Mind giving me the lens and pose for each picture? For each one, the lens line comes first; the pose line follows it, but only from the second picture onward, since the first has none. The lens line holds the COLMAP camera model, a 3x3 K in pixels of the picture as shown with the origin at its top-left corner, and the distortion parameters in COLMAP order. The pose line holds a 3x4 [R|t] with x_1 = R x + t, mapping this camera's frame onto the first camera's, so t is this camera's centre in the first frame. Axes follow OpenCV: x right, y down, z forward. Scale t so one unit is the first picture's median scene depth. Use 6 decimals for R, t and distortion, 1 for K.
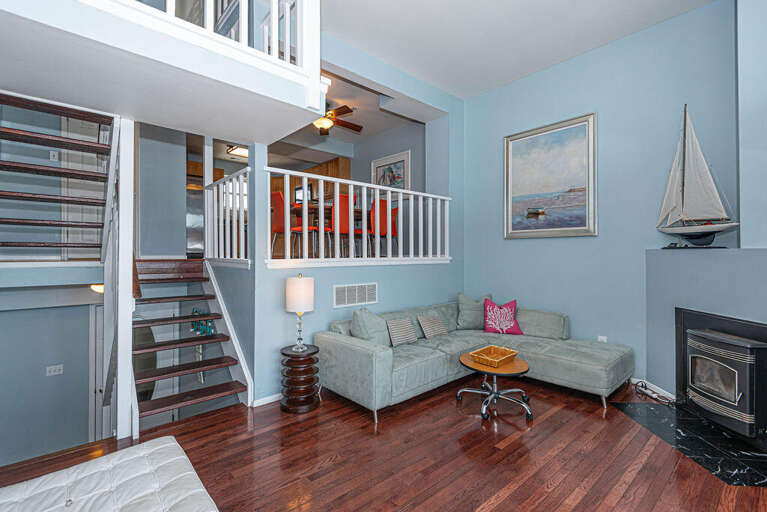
lens RADIAL K [[358.4, 0, 379.7], [0, 358.4, 254.4], [0, 0, 1]] dist [0.017263, -0.004596]
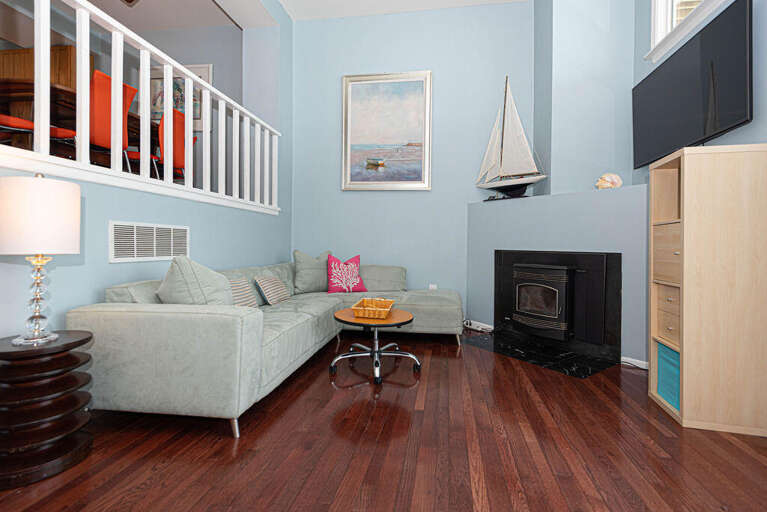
lens RADIAL K [[340.9, 0, 388.1], [0, 340.9, 251.5], [0, 0, 1]] dist [0.021761, -0.002105]
pose [[0.762766, 0.000554, 0.646674, -0.144692], [-0.006117, 0.999961, 0.006358, 0.126656], [-0.646646, -0.008806, 0.762740, 0.327949]]
